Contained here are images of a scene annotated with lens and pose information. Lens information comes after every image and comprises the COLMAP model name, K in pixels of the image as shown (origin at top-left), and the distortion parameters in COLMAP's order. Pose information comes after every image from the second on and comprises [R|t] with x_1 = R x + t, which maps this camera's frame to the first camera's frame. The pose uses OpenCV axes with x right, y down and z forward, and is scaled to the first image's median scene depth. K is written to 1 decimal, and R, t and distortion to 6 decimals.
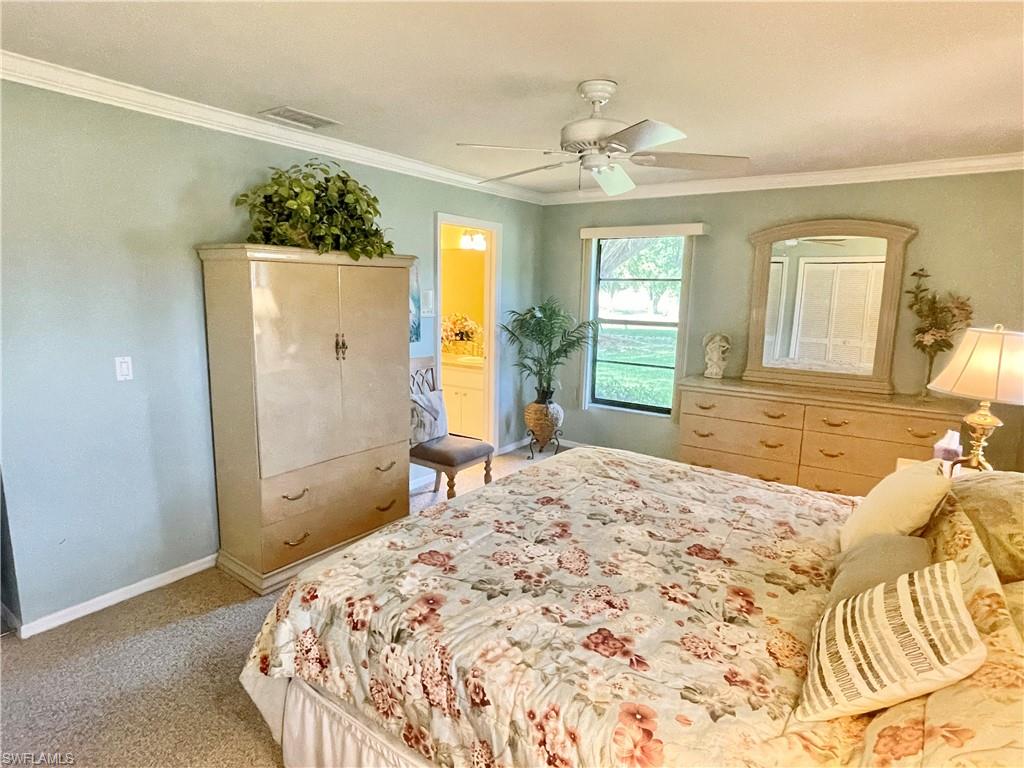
lens RADIAL K [[568.5, 0, 506.3], [0, 568.5, 379.7], [0, 0, 1]] dist [0.002035, -0.002804]
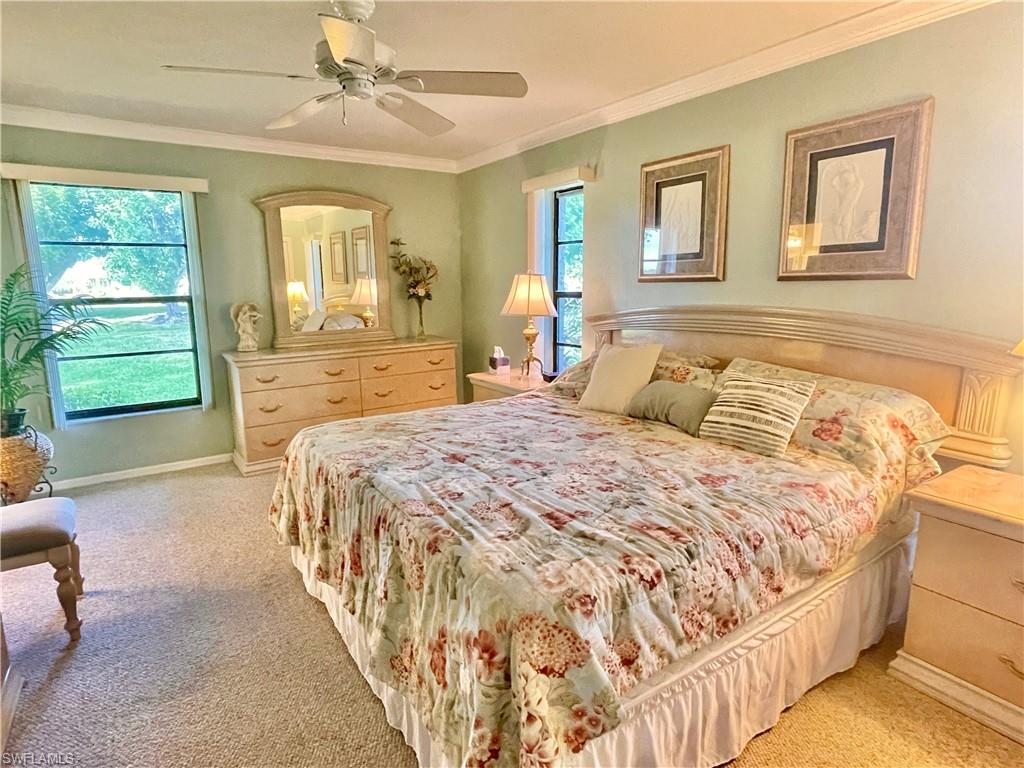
lens RADIAL K [[568.5, 0, 506.3], [0, 568.5, 382.8], [0, 0, 1]] dist [0.002035, -0.002804]
pose [[0.347898, -0.192265, 0.917606, -0.846902], [0.170457, 0.975405, 0.139749, -0.027320], [-0.921906, 0.107795, 0.372114, 0.652537]]
